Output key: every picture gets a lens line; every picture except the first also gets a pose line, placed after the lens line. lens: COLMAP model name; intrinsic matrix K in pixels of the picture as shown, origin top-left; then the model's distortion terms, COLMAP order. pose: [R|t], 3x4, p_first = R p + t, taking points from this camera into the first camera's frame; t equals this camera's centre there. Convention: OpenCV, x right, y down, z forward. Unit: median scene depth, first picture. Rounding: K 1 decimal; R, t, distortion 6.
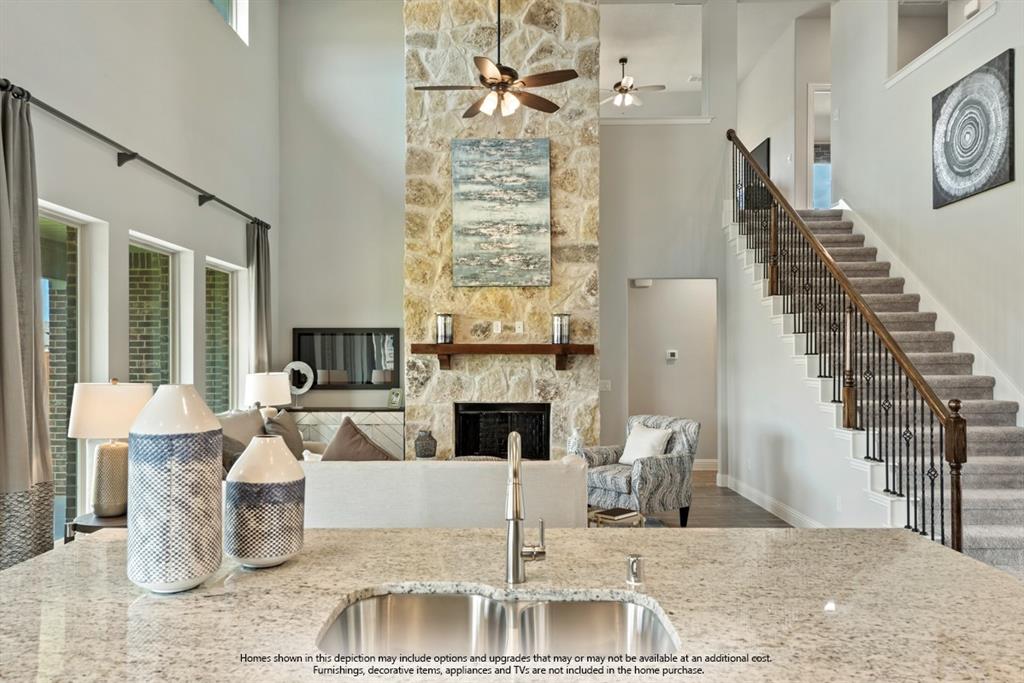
lens RADIAL K [[710.8, 0, 507.2], [0, 710.8, 358.1], [0, 0, 1]] dist [0.020653, -0.002005]
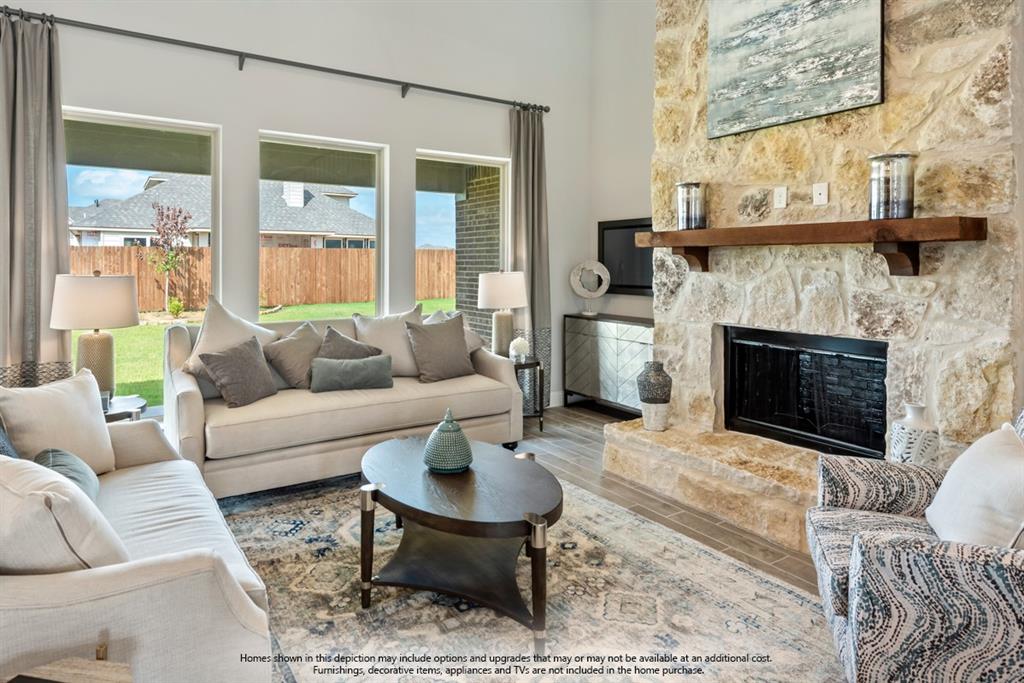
lens RADIAL K [[590.9, 0, 486.8], [0, 590.9, 268.9], [0, 0, 1]] dist [0.002625, -0.001195]
pose [[0.547891, 0.009184, -0.836499, 0.252456], [-0.003159, 0.999955, 0.008910, 0.009814], [0.836543, -0.002240, 0.547896, 0.547010]]
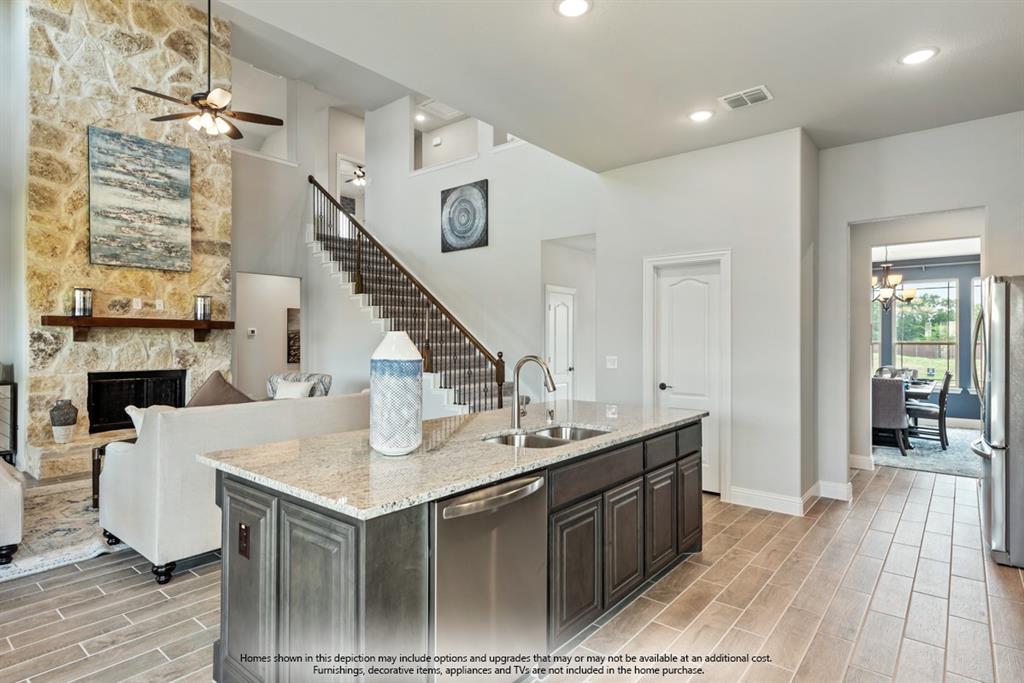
lens RADIAL K [[536.1, 0, 512.0], [0, 536.1, 341.5], [0, 0, 1]] dist [0.001905, -0.000599]
pose [[0.632139, 0.001293, 0.774854, -0.297761], [-0.003035, 0.999995, 0.000808, 0.013959], [-0.774849, -0.002862, 0.632140, 0.002087]]
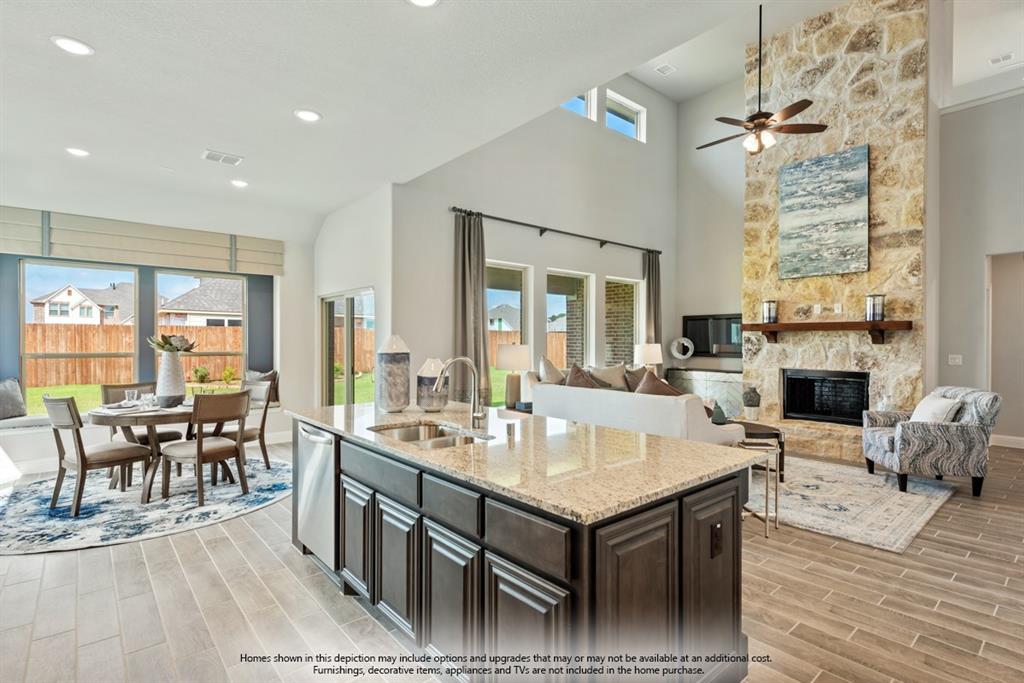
lens RADIAL K [[496.2, 0, 512.8], [0, 496.2, 347.7], [0, 0, 1]] dist [0.001917, -0.000636]
pose [[0.657989, 0.011760, -0.752936, 0.289739], [-0.002566, 0.999907, 0.013375, 0.013770], [0.753024, -0.006868, 0.657958, 0.029134]]
